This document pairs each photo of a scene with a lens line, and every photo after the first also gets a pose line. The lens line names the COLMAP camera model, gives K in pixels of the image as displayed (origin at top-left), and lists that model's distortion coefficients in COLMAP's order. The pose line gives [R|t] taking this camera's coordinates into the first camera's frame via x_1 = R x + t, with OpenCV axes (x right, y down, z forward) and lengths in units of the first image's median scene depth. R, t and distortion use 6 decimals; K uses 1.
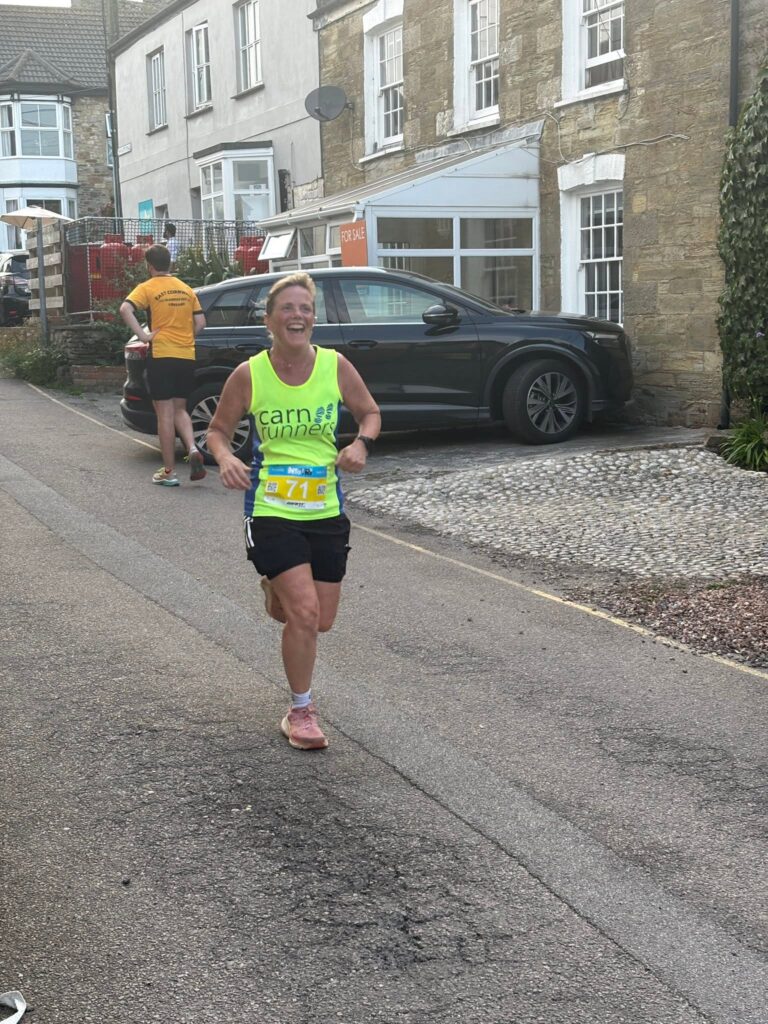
lens RADIAL K [[1495.0, 0, 393.4], [0, 1495.0, 533.4], [0, 0, 1]] dist [0.076927, 0.000000]
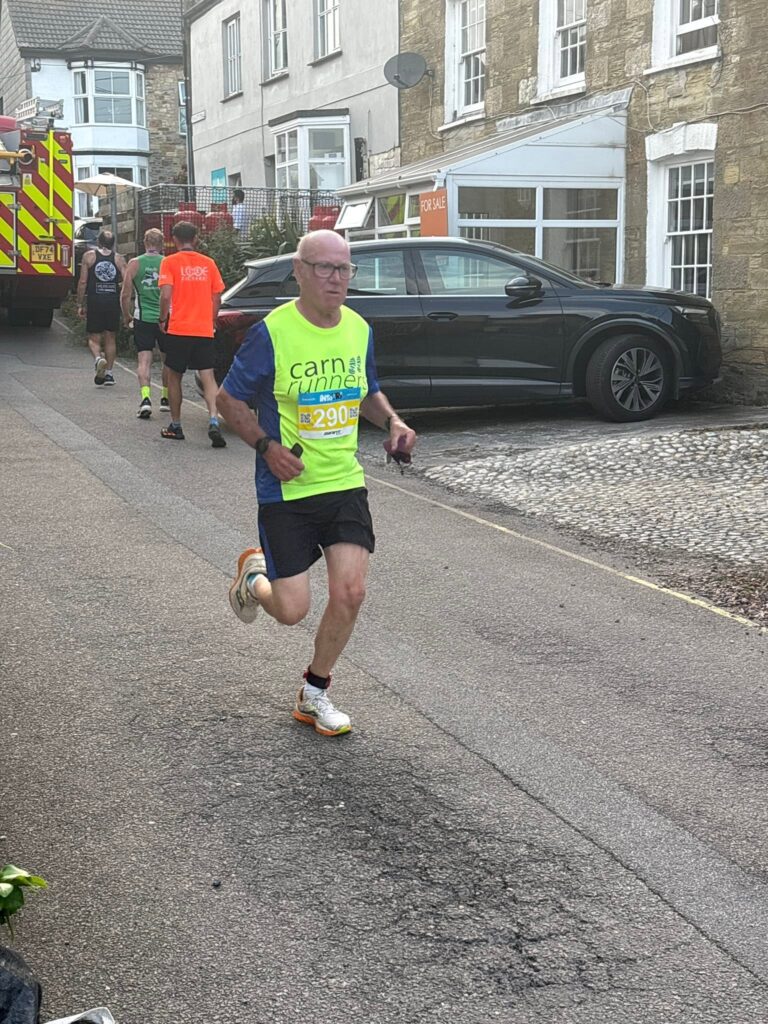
lens RADIAL K [[1495.0, 0, 391.8], [0, 1495.0, 527.6], [0, 0, 1]] dist [0.076927, 0.000000]
pose [[0.998946, 0.021016, -0.040795, -0.009566], [-0.020462, 0.999693, 0.013961, -0.001556], [0.041076, -0.013112, 0.999070, 0.019712]]
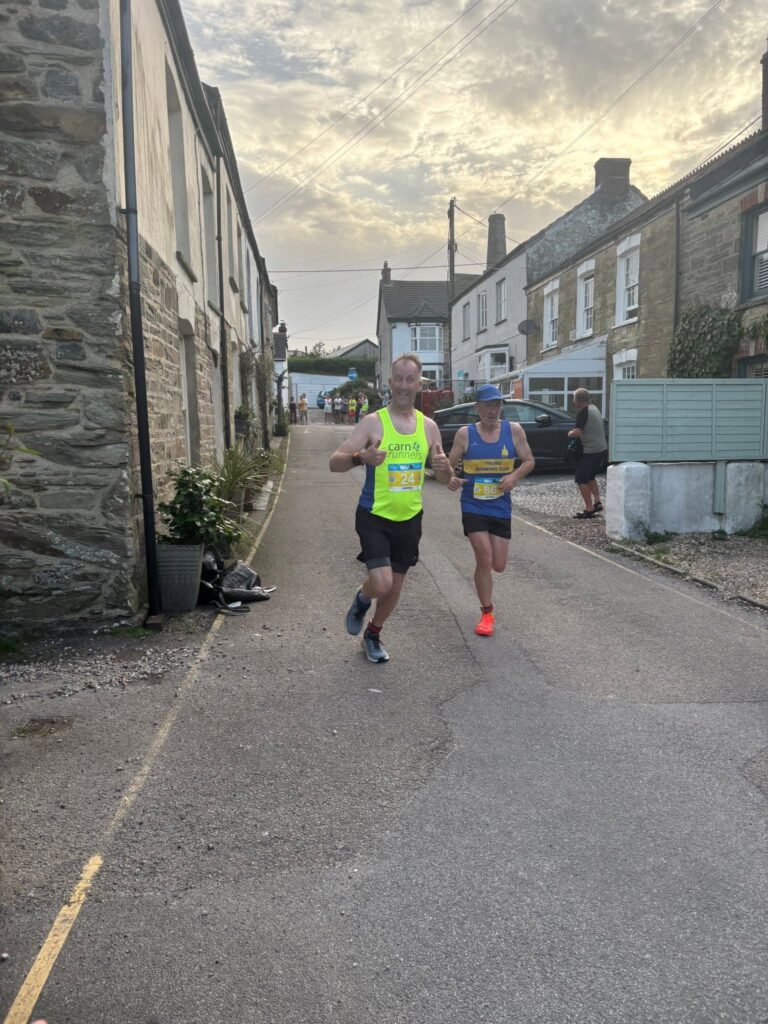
lens RADIAL K [[758.3, 0, 410.2], [0, 758.3, 528.0], [0, 0, 1]] dist [0.012302, -0.028371]
pose [[0.962535, 0.041345, -0.267987, 0.135715], [-0.043900, 0.999030, -0.003546, 0.033823], [0.267580, 0.015178, 0.963416, -0.176803]]
